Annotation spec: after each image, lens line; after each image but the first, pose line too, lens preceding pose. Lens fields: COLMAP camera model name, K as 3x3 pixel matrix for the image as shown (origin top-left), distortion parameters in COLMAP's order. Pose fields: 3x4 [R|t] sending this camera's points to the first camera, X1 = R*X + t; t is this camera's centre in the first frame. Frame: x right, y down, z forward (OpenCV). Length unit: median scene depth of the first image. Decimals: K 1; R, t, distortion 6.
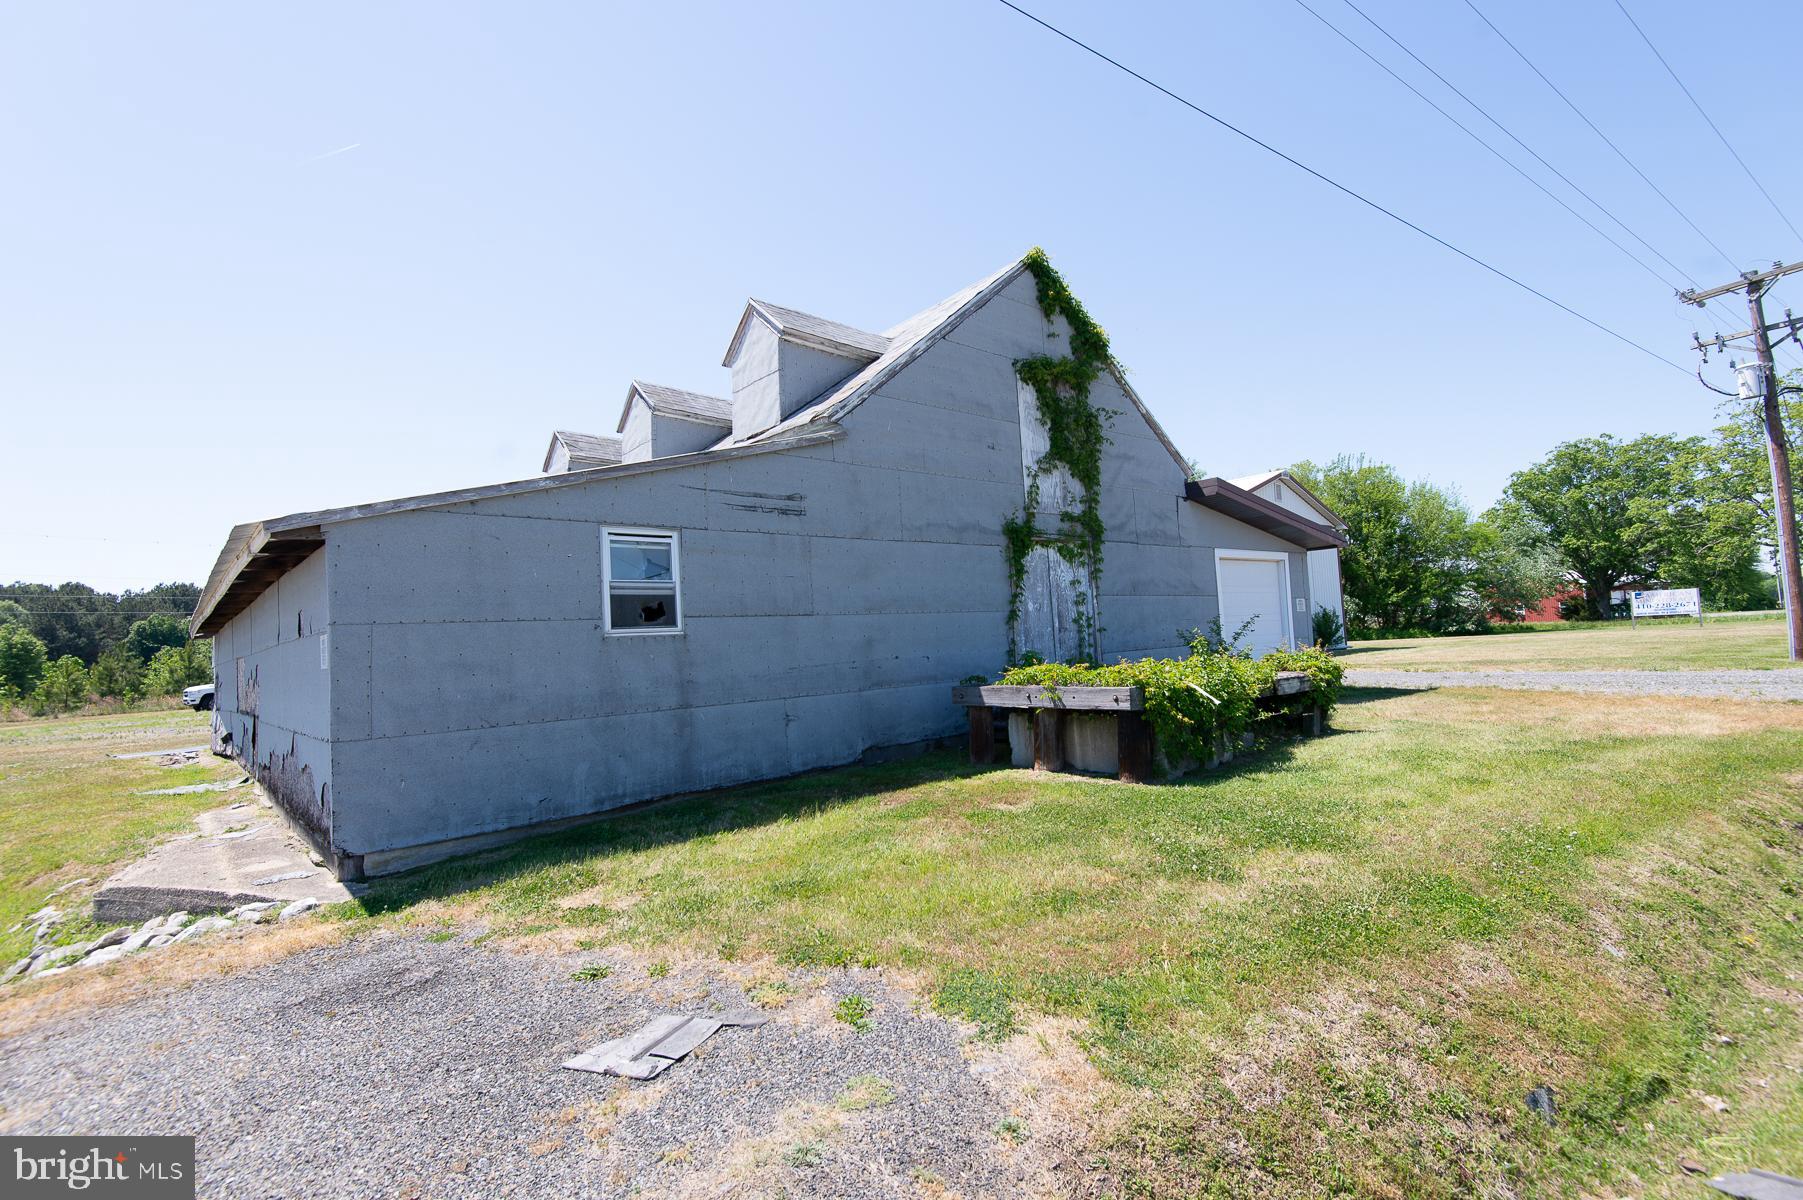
lens RADIAL K [[831.8, 0, 901.0], [0, 831.8, 600.8], [0, 0, 1]] dist [0.017371, -0.003217]
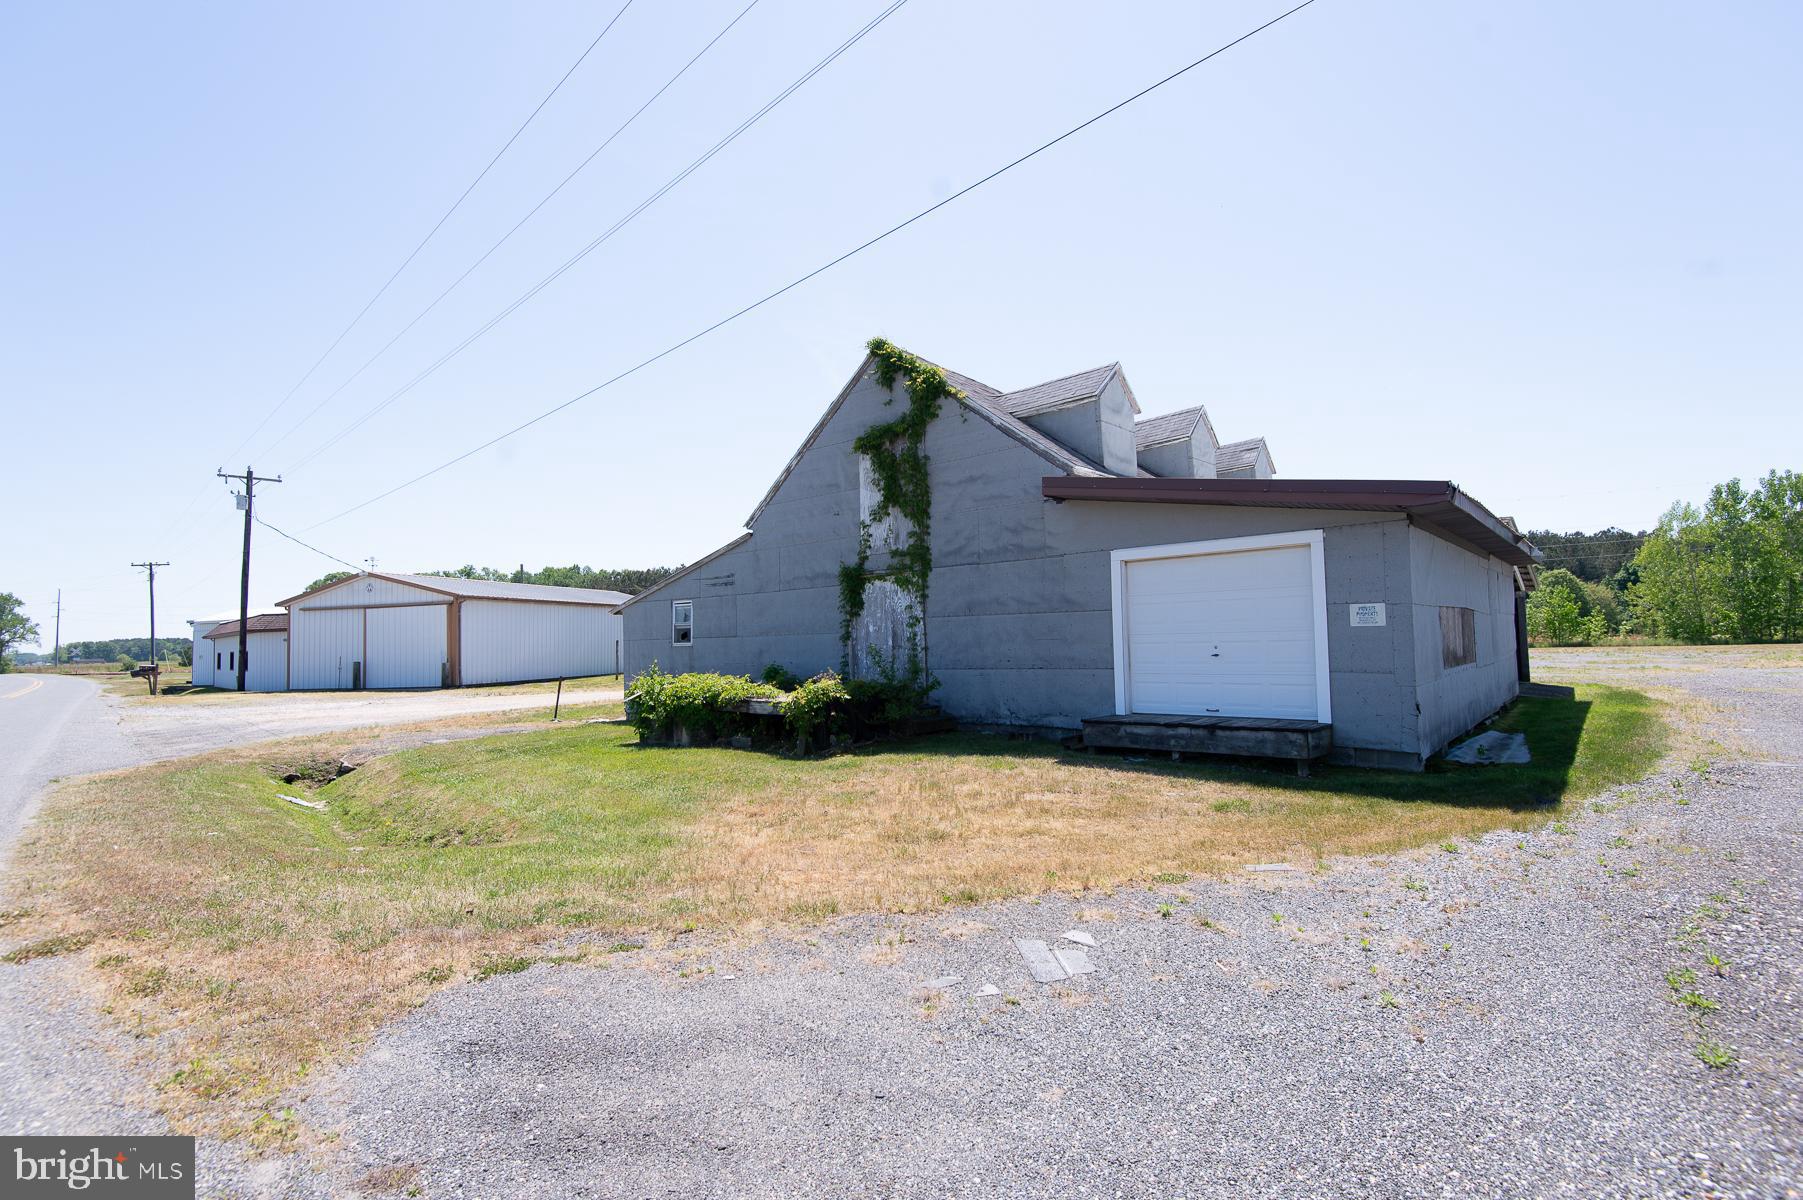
lens RADIAL K [[831.8, 0, 900.8], [0, 831.8, 599.5], [0, 0, 1]] dist [0.017371, -0.003217]
pose [[0.160946, 0.000028, -0.986963, 1.385394], [0.070359, 0.997455, 0.011502, -0.047811], [0.984452, -0.071292, 0.160535, 0.810873]]
